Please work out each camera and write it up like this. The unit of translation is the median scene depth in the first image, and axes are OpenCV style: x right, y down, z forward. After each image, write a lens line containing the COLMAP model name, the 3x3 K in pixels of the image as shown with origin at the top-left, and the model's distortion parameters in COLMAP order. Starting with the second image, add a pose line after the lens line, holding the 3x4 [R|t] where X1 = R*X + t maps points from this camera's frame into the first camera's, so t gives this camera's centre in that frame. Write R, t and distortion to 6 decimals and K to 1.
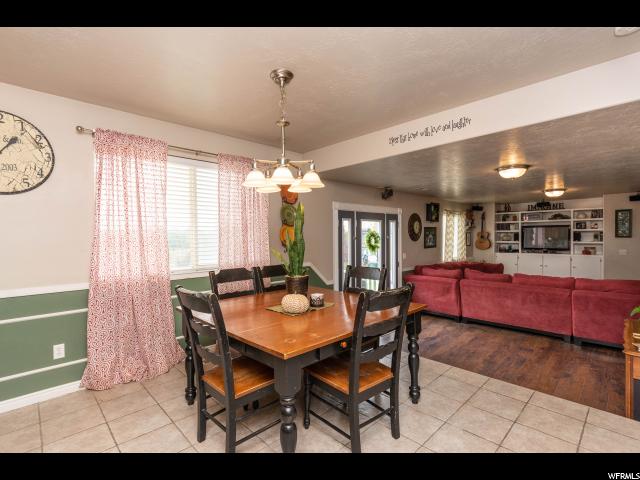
lens RADIAL K [[311.3, 0, 320.0], [0, 311.3, 240.0], [0, 0, 1]] dist [-0.002820, -0.000197]
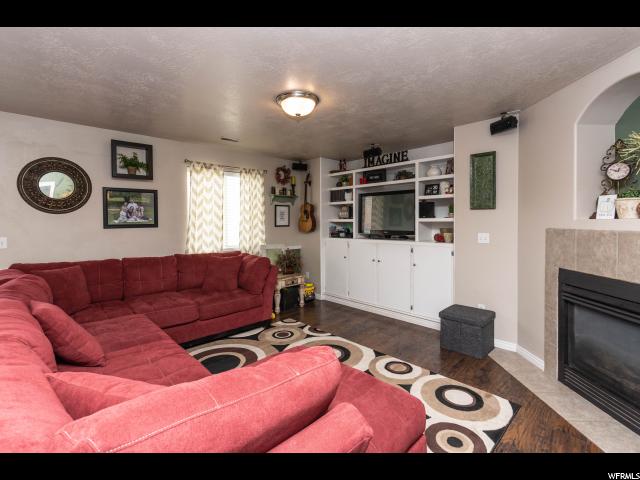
lens RADIAL K [[310.6, 0, 317.9], [0, 310.6, 225.4], [0, 0, 1]] dist [-0.001802, -0.000184]
pose [[0.999668, 0.005575, -0.025154, 0.583192], [-0.005570, 0.999984, 0.000247, 0.016267], [0.025155, -0.000107, 0.999684, 0.398561]]
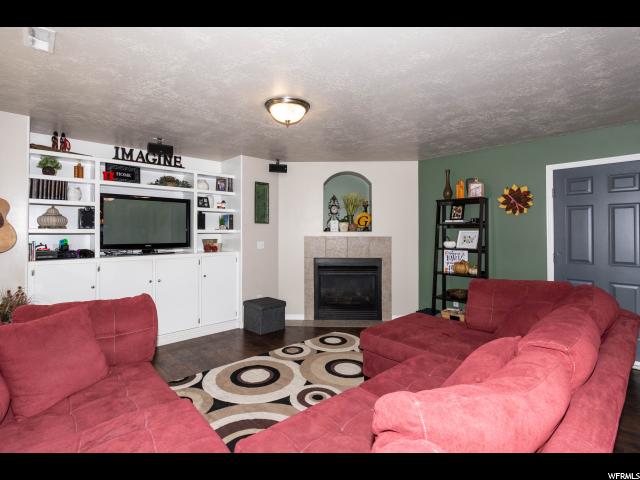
lens RADIAL K [[321.3, 0, 318.2], [0, 321.3, 231.5], [0, 0, 1]] dist [-0.000052, -0.000305]
pose [[0.006285, 0.011586, 0.999913, 0.222513], [0.015399, 0.999813, -0.011682, 0.016276], [-0.999862, 0.015471, 0.006106, 0.701700]]
